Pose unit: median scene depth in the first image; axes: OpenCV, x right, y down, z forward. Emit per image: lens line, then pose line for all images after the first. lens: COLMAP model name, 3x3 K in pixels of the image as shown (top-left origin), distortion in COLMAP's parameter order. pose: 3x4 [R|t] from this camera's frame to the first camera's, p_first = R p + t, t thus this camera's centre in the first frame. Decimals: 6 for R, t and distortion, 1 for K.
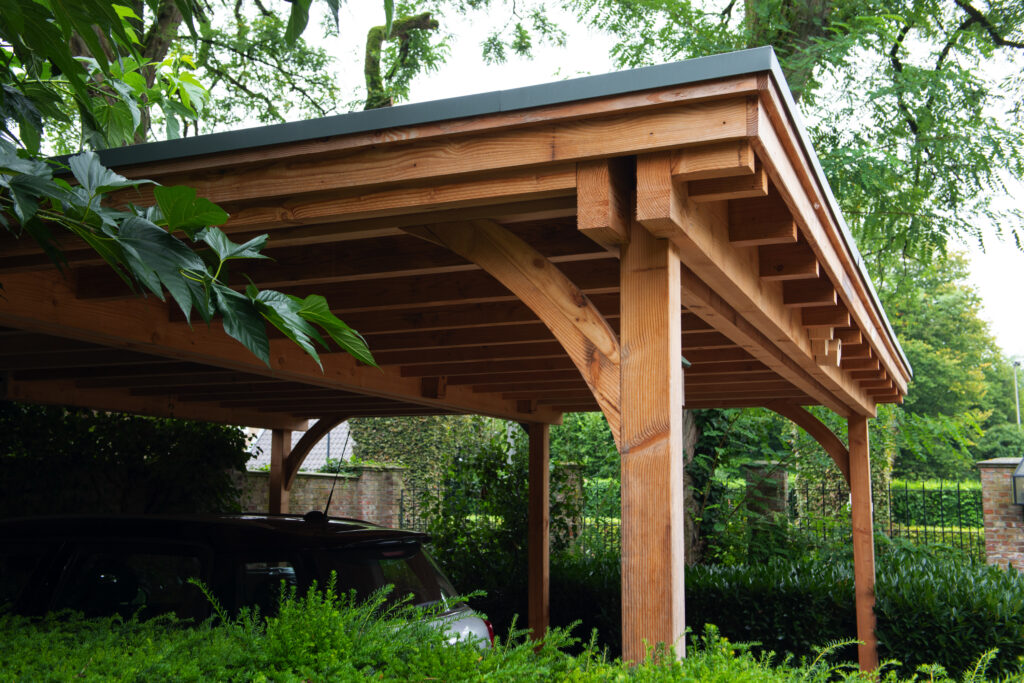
lens RADIAL K [[1080.1, 0, 512.0], [0, 1080.1, 341.5], [0, 0, 1]] dist [0.062391, 0.002349]
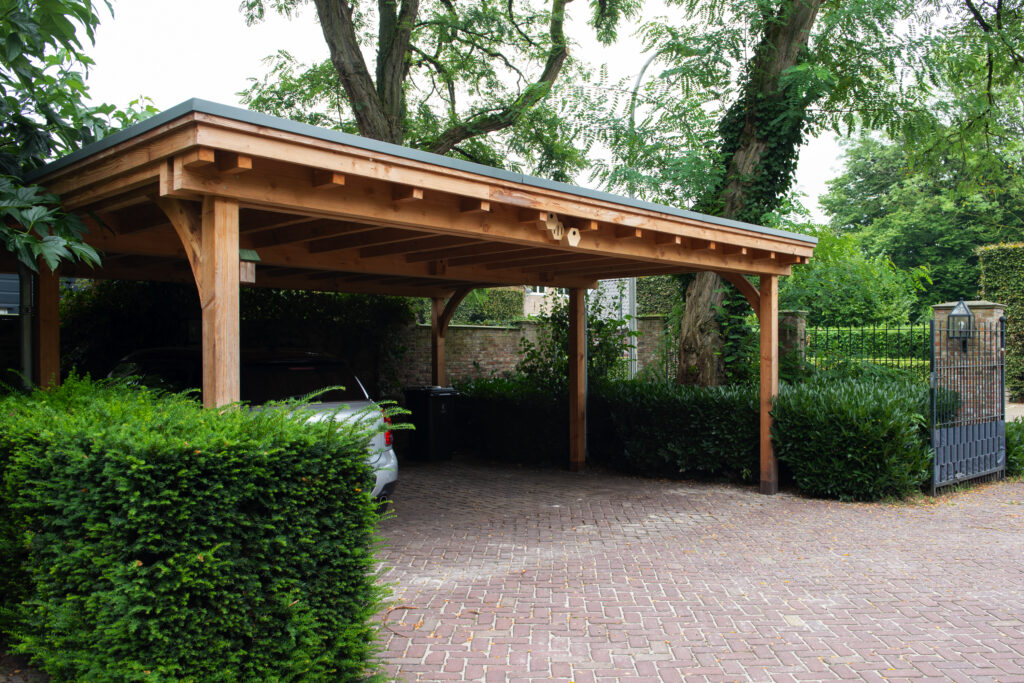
lens RADIAL K [[849.8, 0, 557.9], [0, 849.8, 360.7], [0, 0, 1]] dist [-0.028072, -0.007518]
pose [[0.945674, -0.007405, -0.325031, 0.338004], [0.058863, 0.987118, 0.148771, 0.001868], [0.319742, -0.159822, 0.933928, -0.067440]]
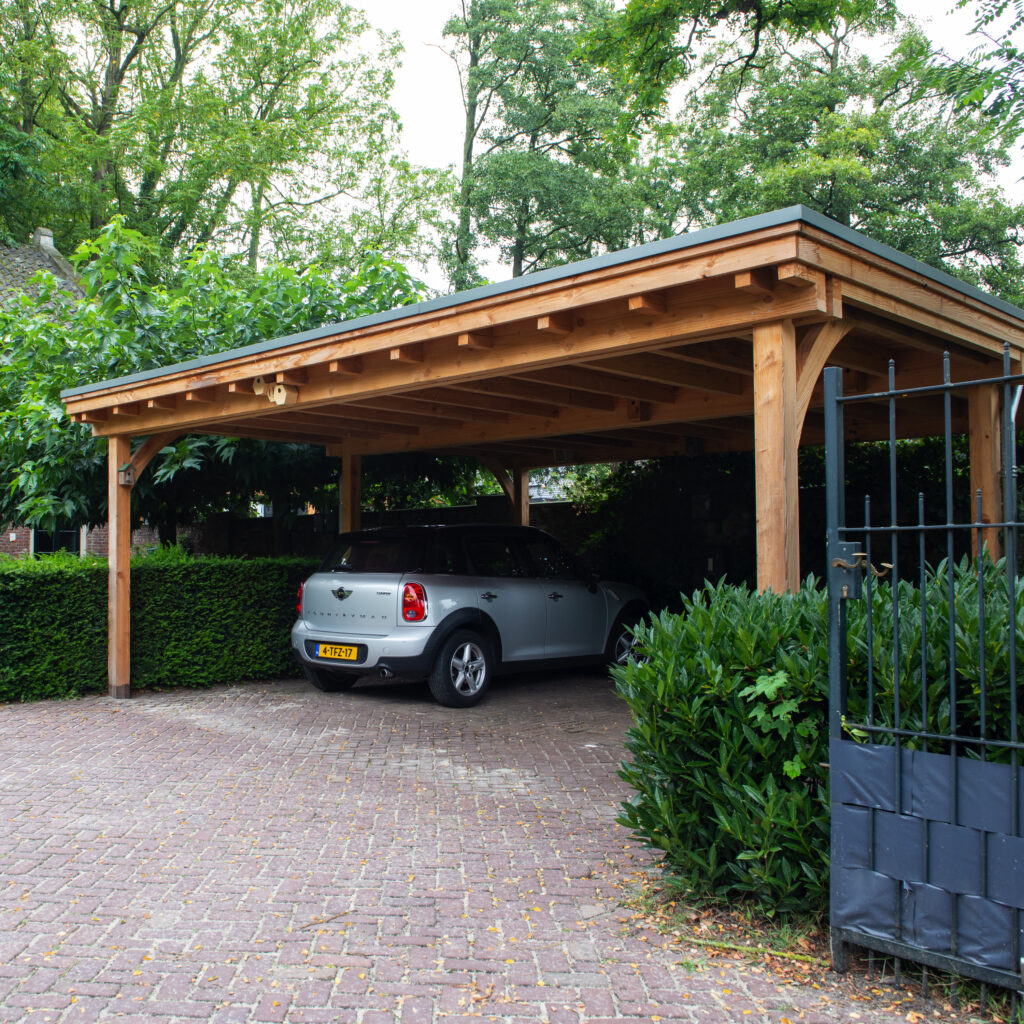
lens RADIAL K [[1099.8, 0, 361.8], [0, 1099.8, 515.4], [0, 0, 1]] dist [-0.044023, -0.009863]
pose [[-0.441770, -0.037538, -0.896343, 0.766805], [0.134938, 0.984977, -0.107756, 0.166762], [0.886922, -0.168554, -0.430068, 0.853113]]
